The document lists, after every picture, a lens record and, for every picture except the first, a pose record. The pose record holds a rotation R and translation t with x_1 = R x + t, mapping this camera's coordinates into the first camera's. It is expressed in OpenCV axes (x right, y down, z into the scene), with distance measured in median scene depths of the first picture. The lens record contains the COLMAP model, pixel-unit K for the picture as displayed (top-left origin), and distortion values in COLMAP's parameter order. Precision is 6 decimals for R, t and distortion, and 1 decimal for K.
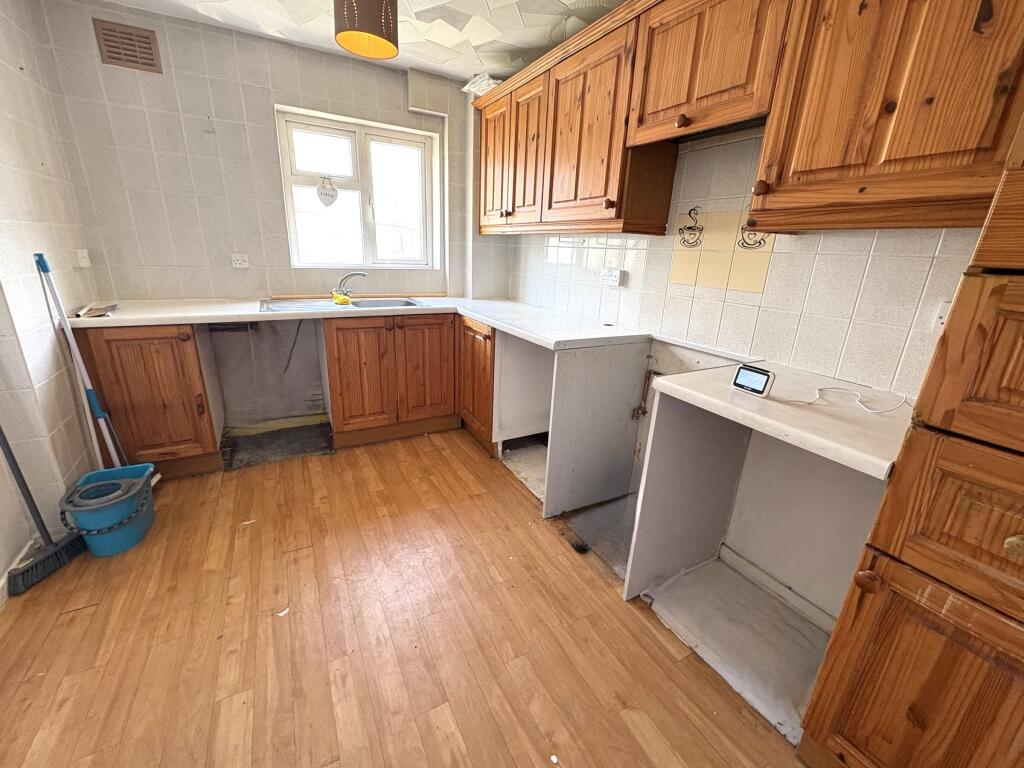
lens RADIAL K [[417.5, 0, 487.7], [0, 417.5, 378.1], [0, 0, 1]] dist [0.001049, -0.000087]
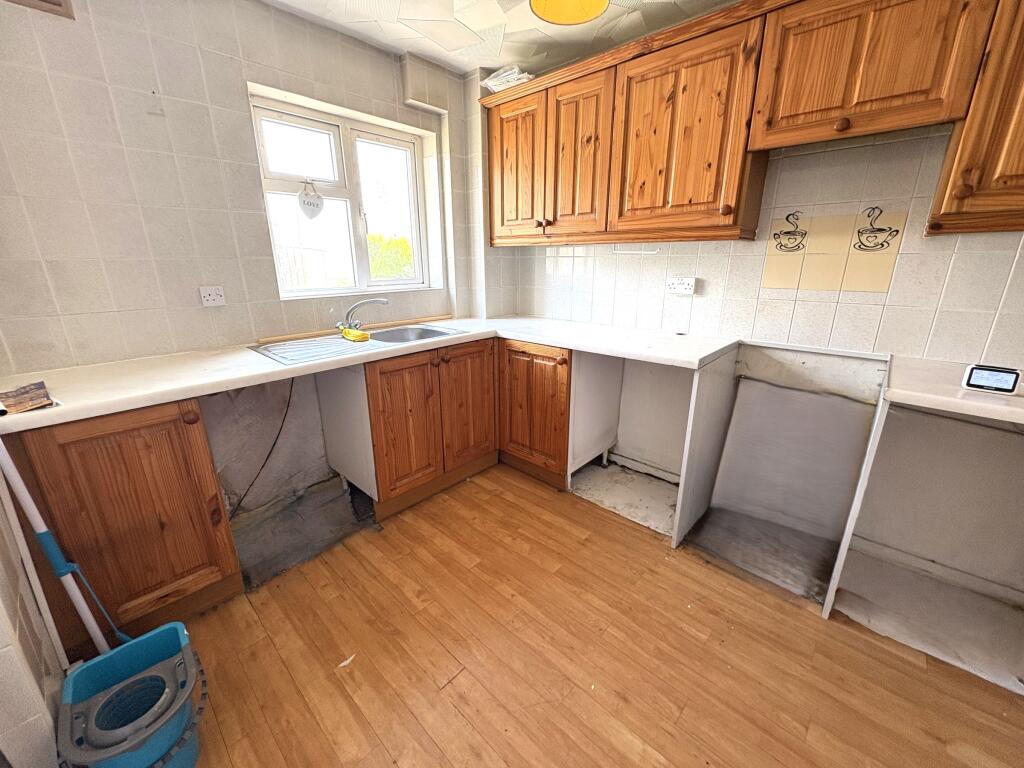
lens RADIAL K [[417.5, 0, 507.0], [0, 417.5, 381.2], [0, 0, 1]] dist [0.001049, -0.000087]
pose [[0.944753, -0.134922, 0.298727, -0.405450], [0.138403, 0.990330, 0.009575, -0.084906], [-0.297130, 0.032299, 0.954291, 0.196122]]
